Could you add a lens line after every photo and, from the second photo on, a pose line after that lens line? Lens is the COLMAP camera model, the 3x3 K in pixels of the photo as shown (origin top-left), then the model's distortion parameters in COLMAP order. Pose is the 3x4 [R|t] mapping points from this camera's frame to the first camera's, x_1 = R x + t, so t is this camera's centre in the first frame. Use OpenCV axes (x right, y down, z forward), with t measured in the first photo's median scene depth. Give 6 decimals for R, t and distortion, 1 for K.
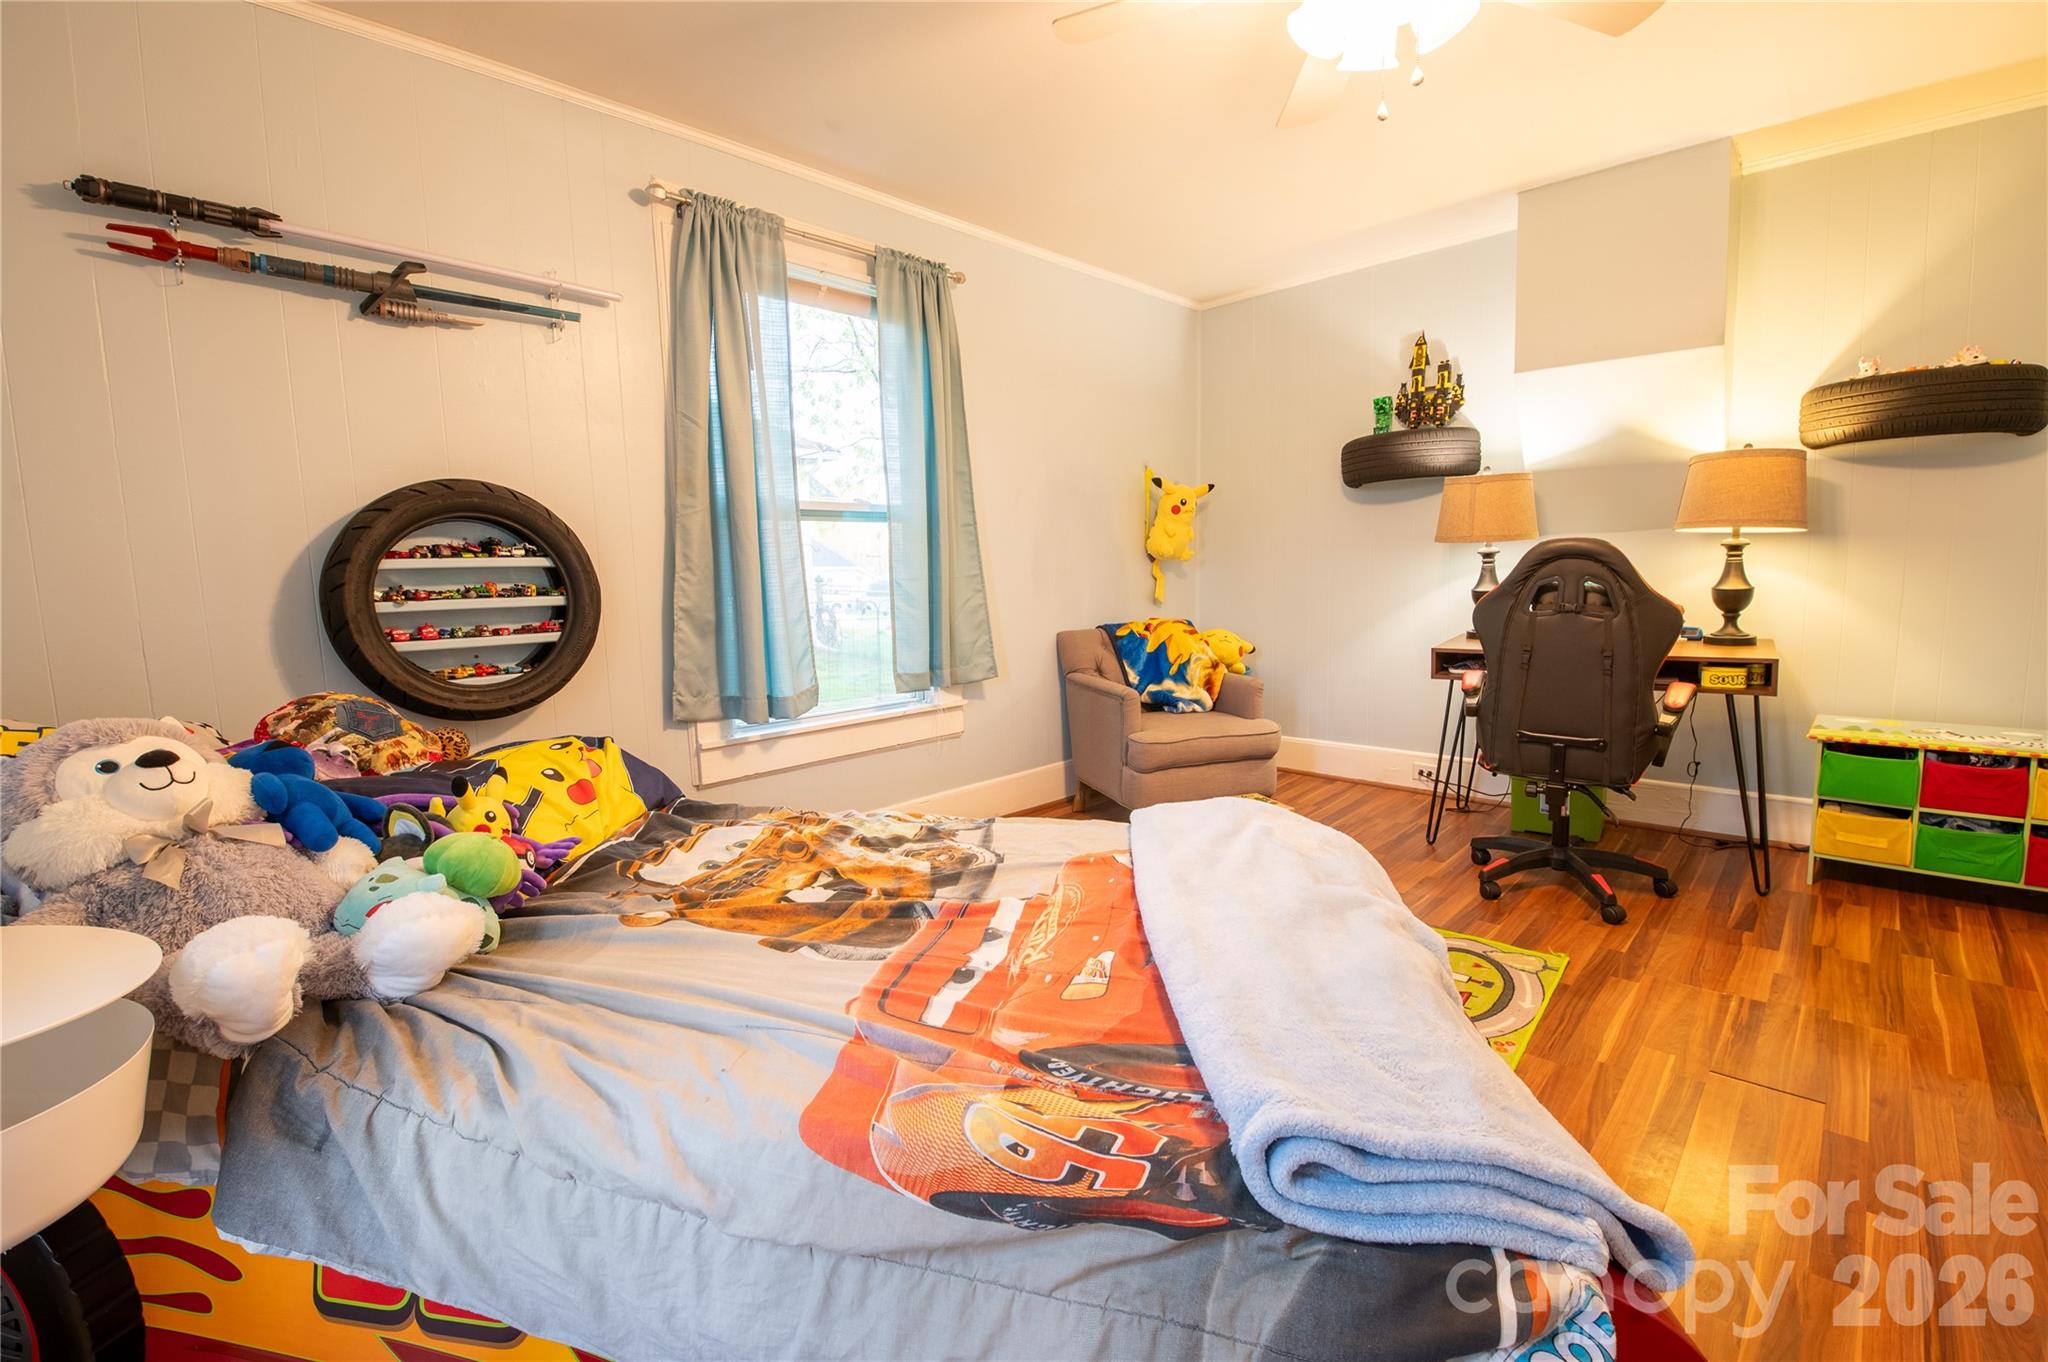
lens RADIAL K [[883.9, 0, 1024.0], [0, 883.9, 681.0], [0, 0, 1]] dist [-0.001829, -0.012987]
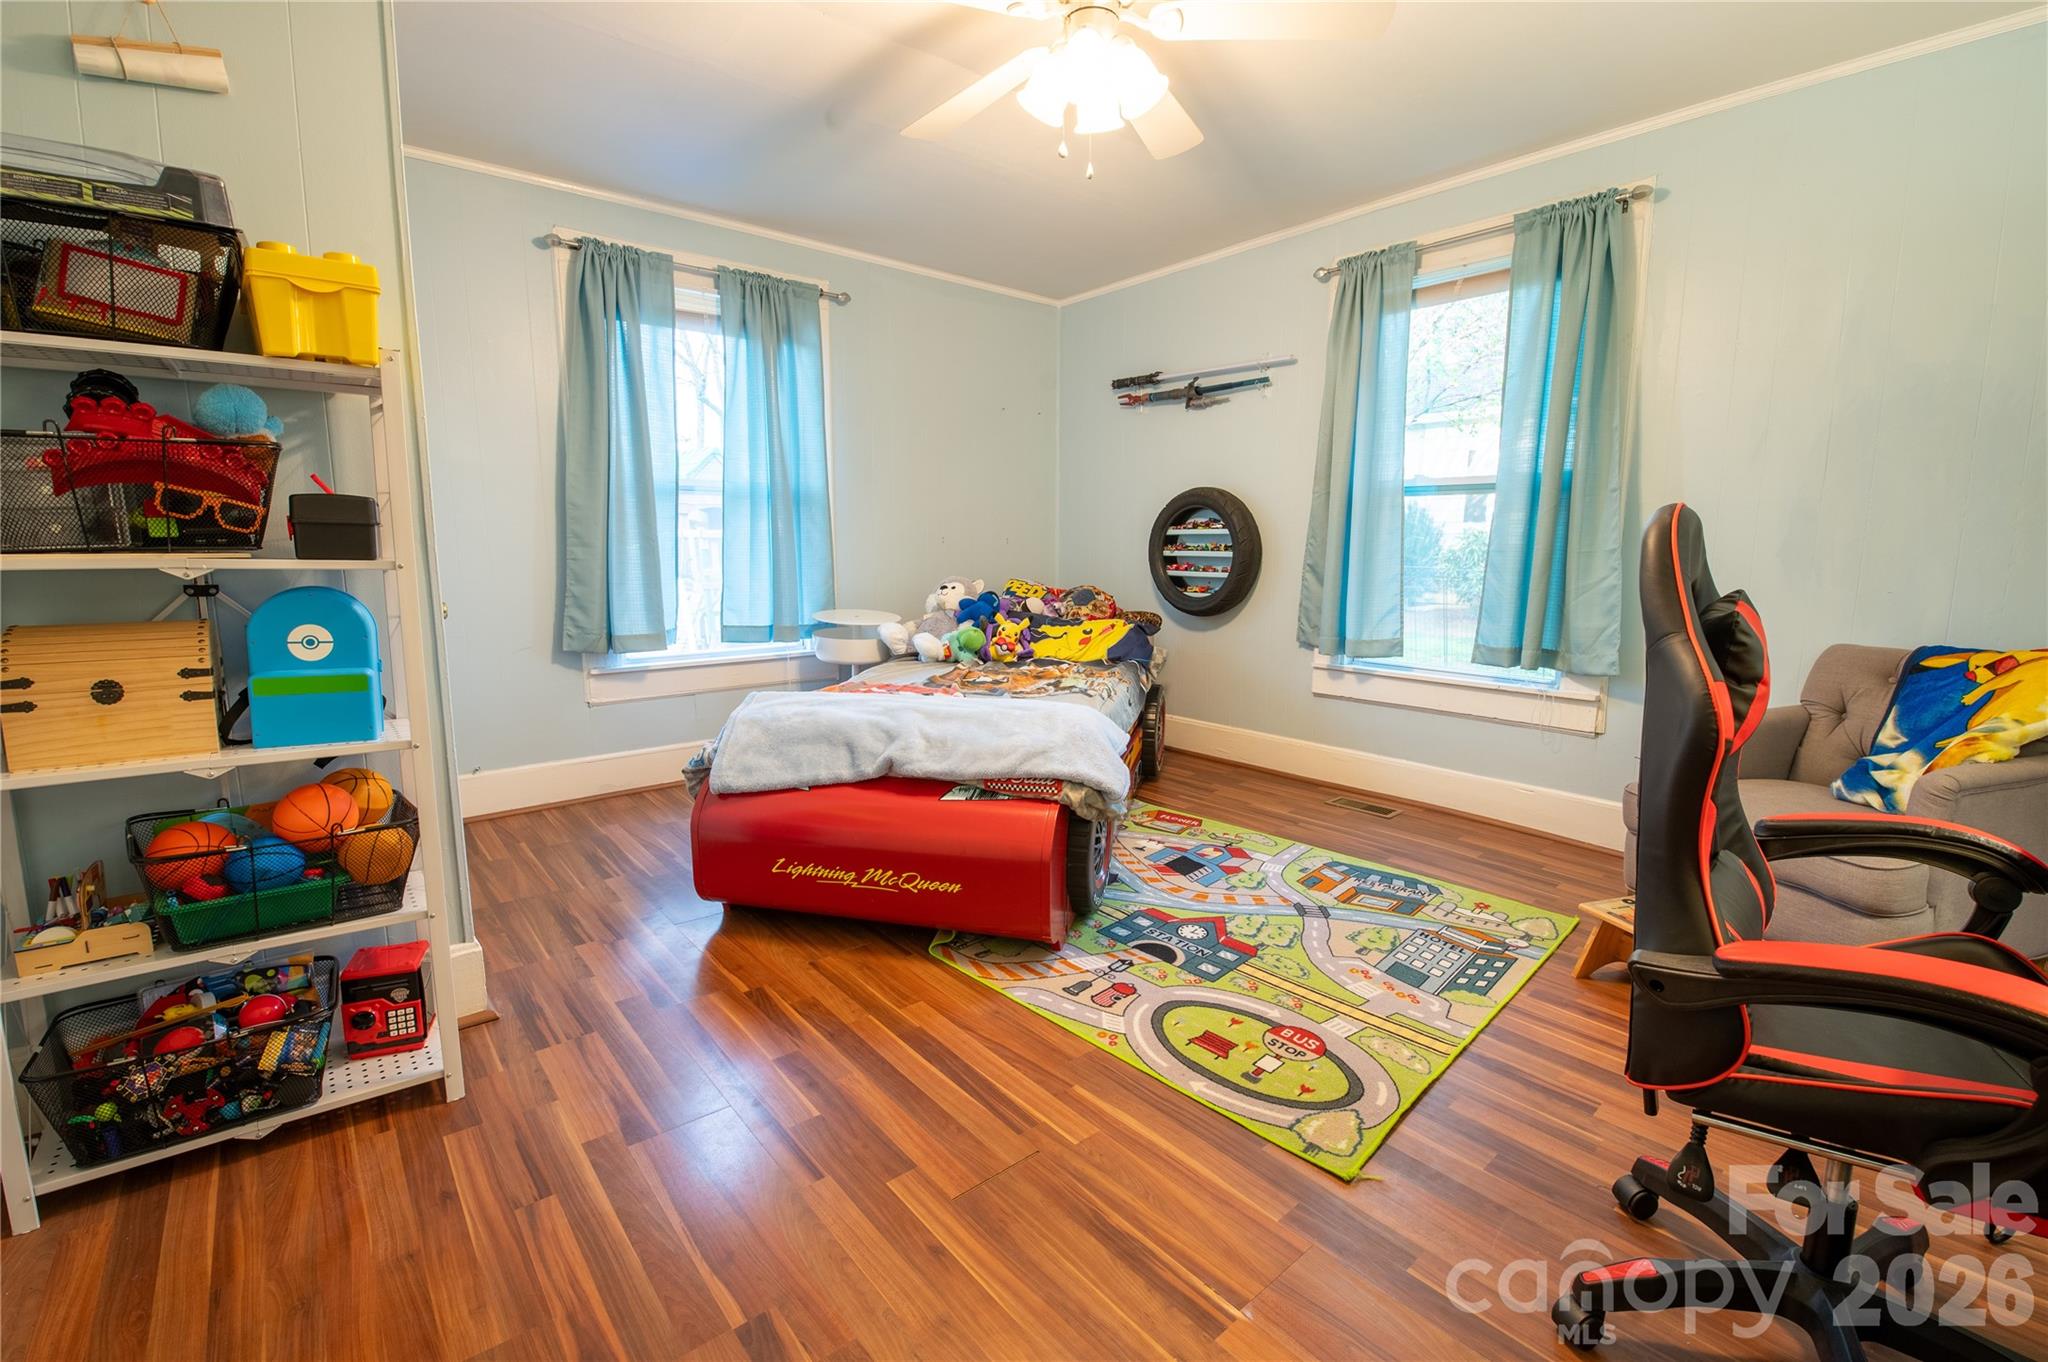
lens RADIAL K [[902.9, 0, 1032.5], [0, 902.9, 676.1], [0, 0, 1]] dist [-0.004873, -0.009364]
pose [[-0.114720, 0.171253, -0.978525, 1.242914], [-0.122661, 0.975049, 0.185026, -0.134467], [0.985796, 0.141254, -0.090852, 0.798640]]
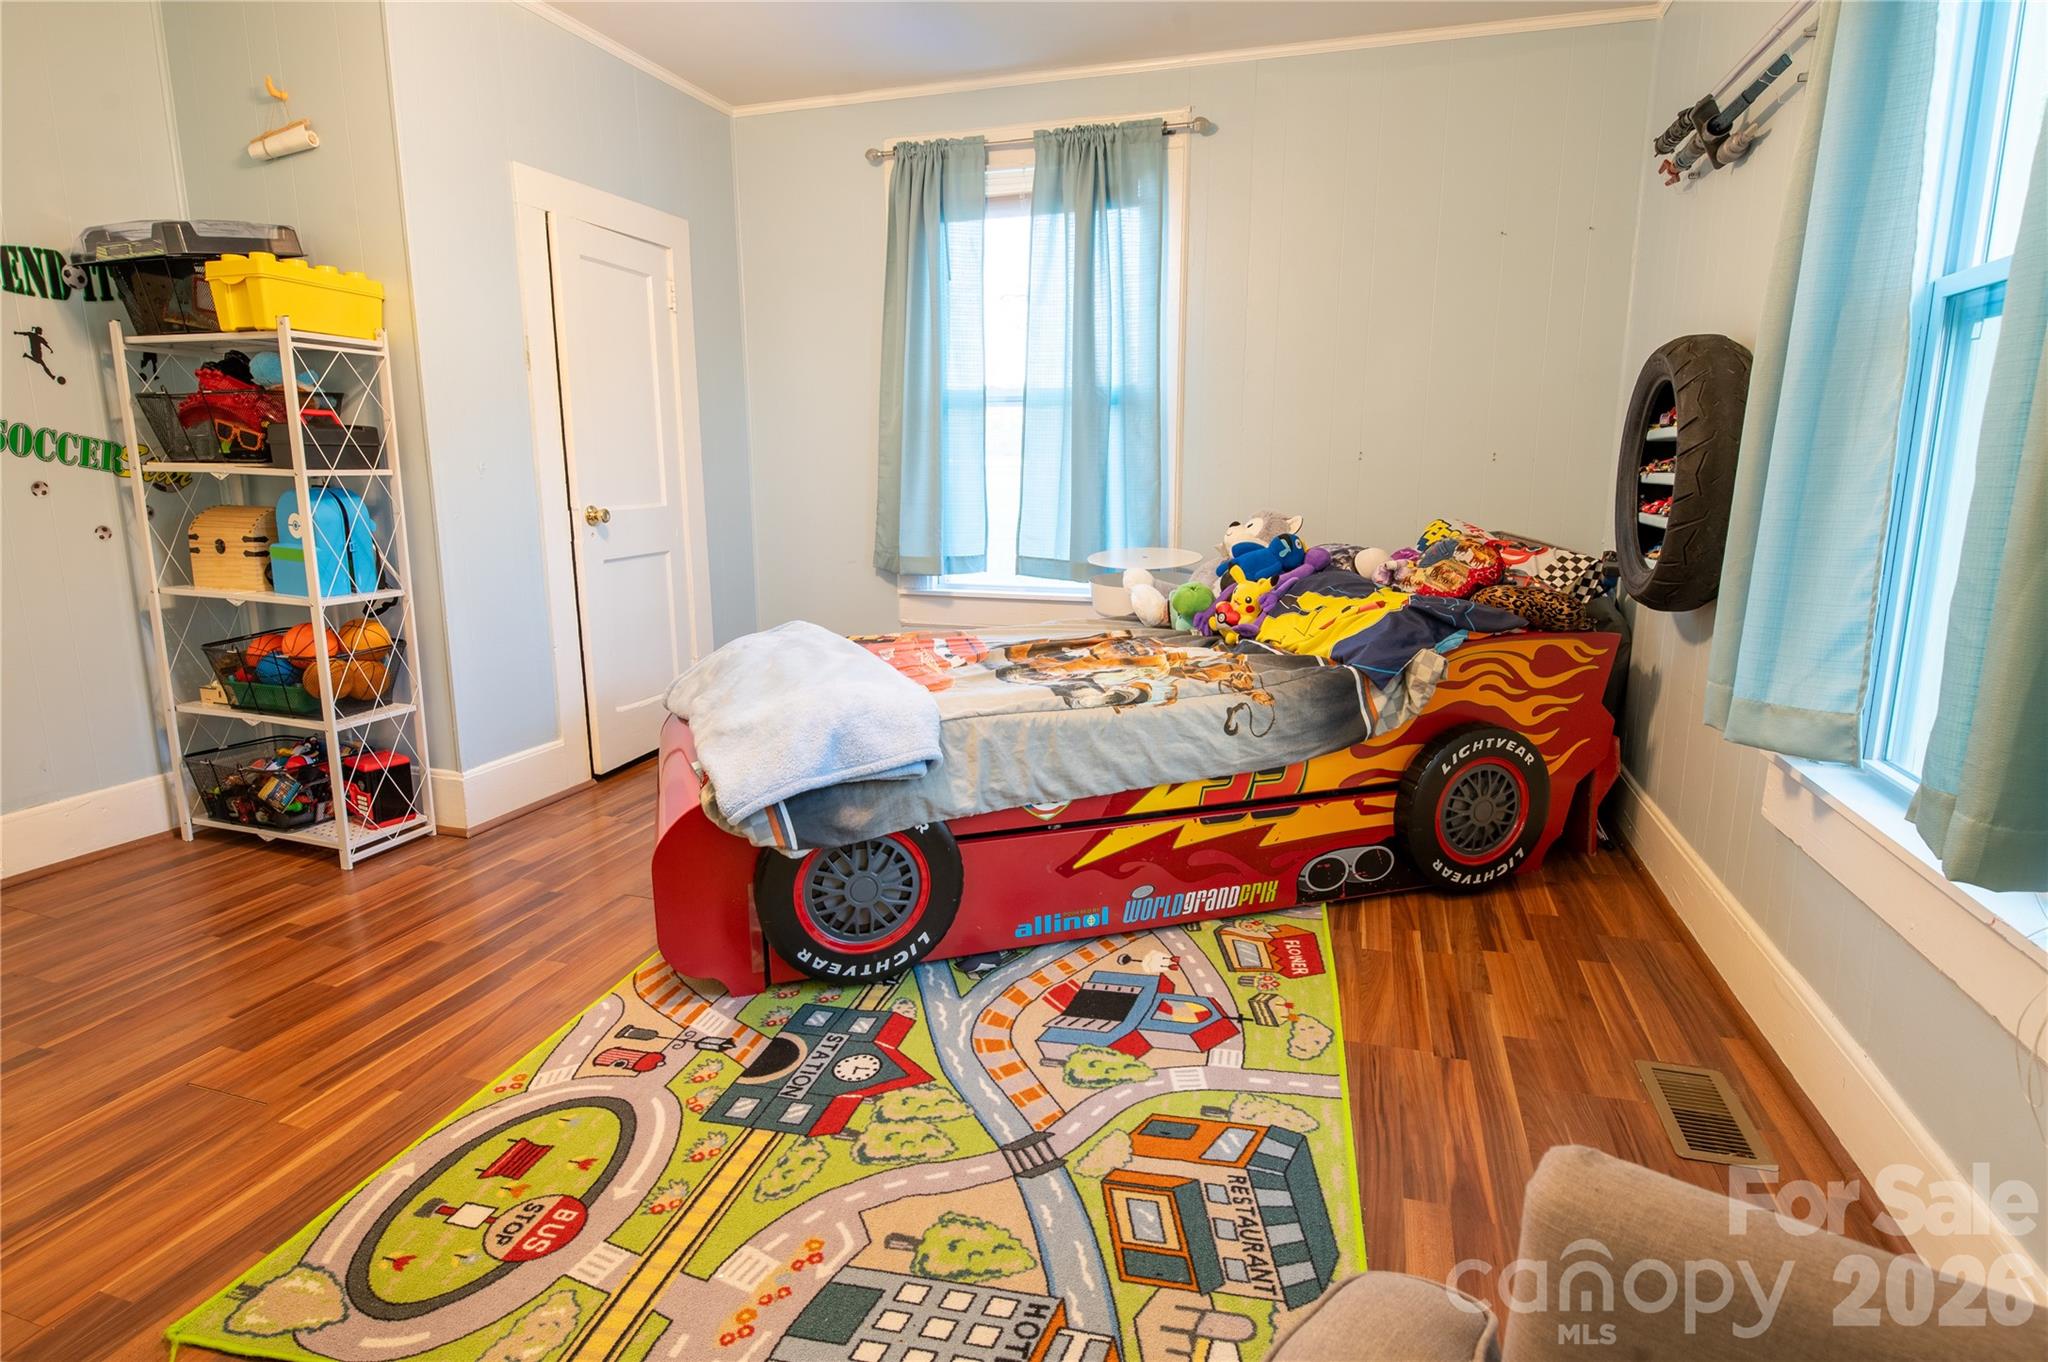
lens RADIAL K [[1069.9, 0, 1016.8], [0, 1069.9, 674.1], [0, 0, 1]] dist [0.002269, -0.007851]
pose [[-0.910340, 0.104099, -0.400554, 0.406610], [-0.028198, 0.949999, 0.310978, -0.201447], [0.412899, 0.294391, -0.861887, 1.592544]]
